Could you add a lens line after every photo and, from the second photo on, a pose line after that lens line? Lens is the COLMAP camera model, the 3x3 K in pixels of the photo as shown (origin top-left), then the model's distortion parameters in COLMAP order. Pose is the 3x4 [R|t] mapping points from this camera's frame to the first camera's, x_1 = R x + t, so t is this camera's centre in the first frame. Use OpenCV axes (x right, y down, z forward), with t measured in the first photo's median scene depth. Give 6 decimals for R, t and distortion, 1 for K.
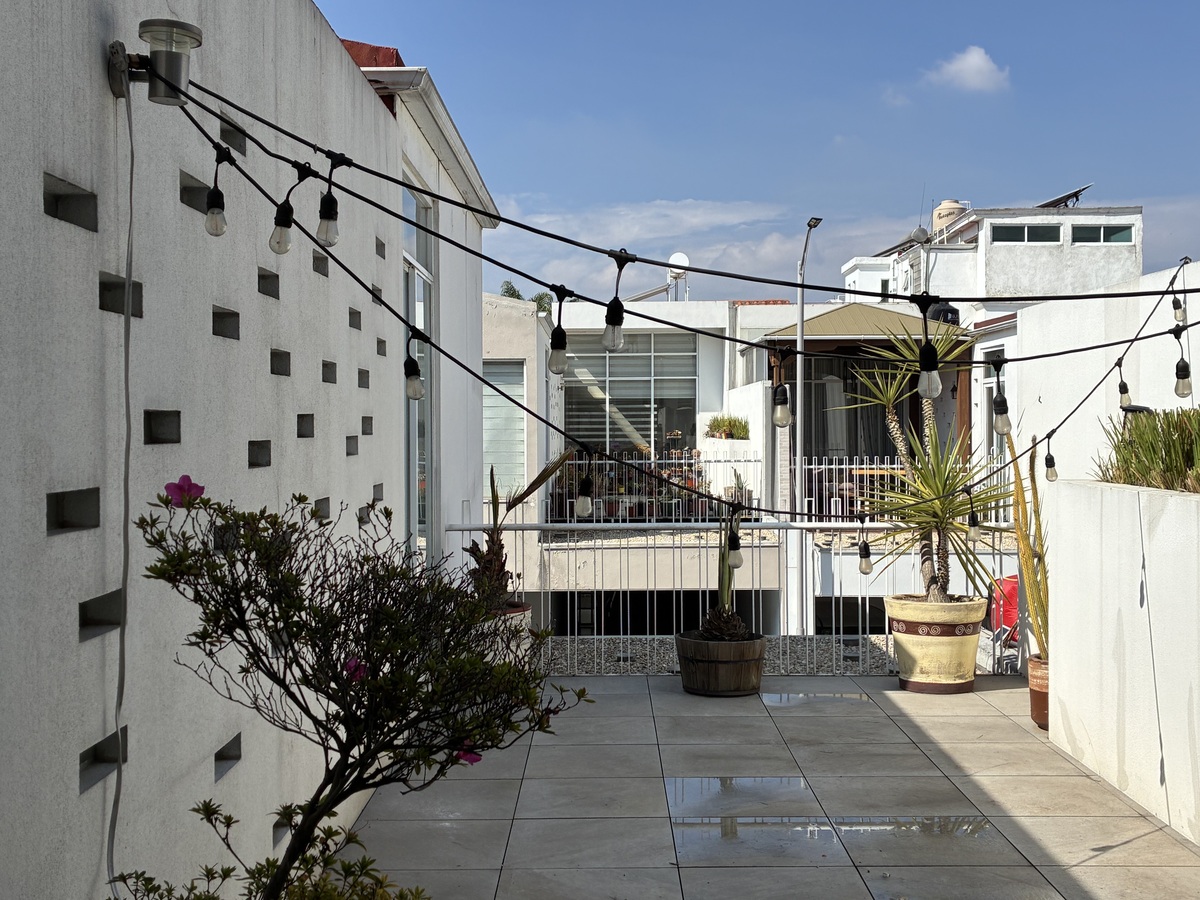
lens RADIAL K [[1385.7, 0, 600.0], [0, 1385.7, 450.0], [0, 0, 1]] dist [0.010437, 0.013053]
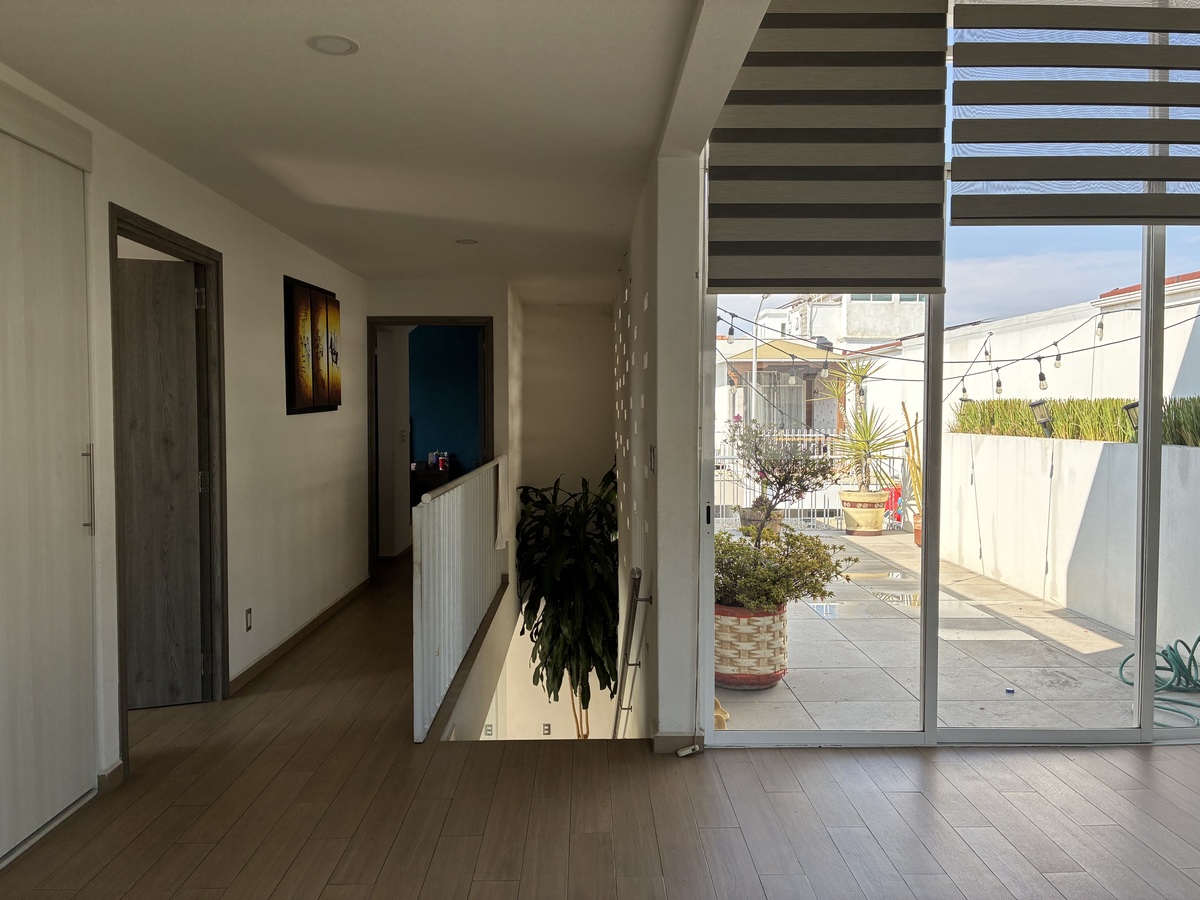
lens RADIAL K [[900.2, 0, 600.0], [0, 900.2, 450.0], [0, 0, 1]] dist [0.017297, -0.004385]
pose [[0.999816, 0.004404, 0.018644, -0.178081], [-0.004832, 0.999725, 0.022945, 0.015854], [-0.018538, -0.023030, 0.999563, -0.340250]]
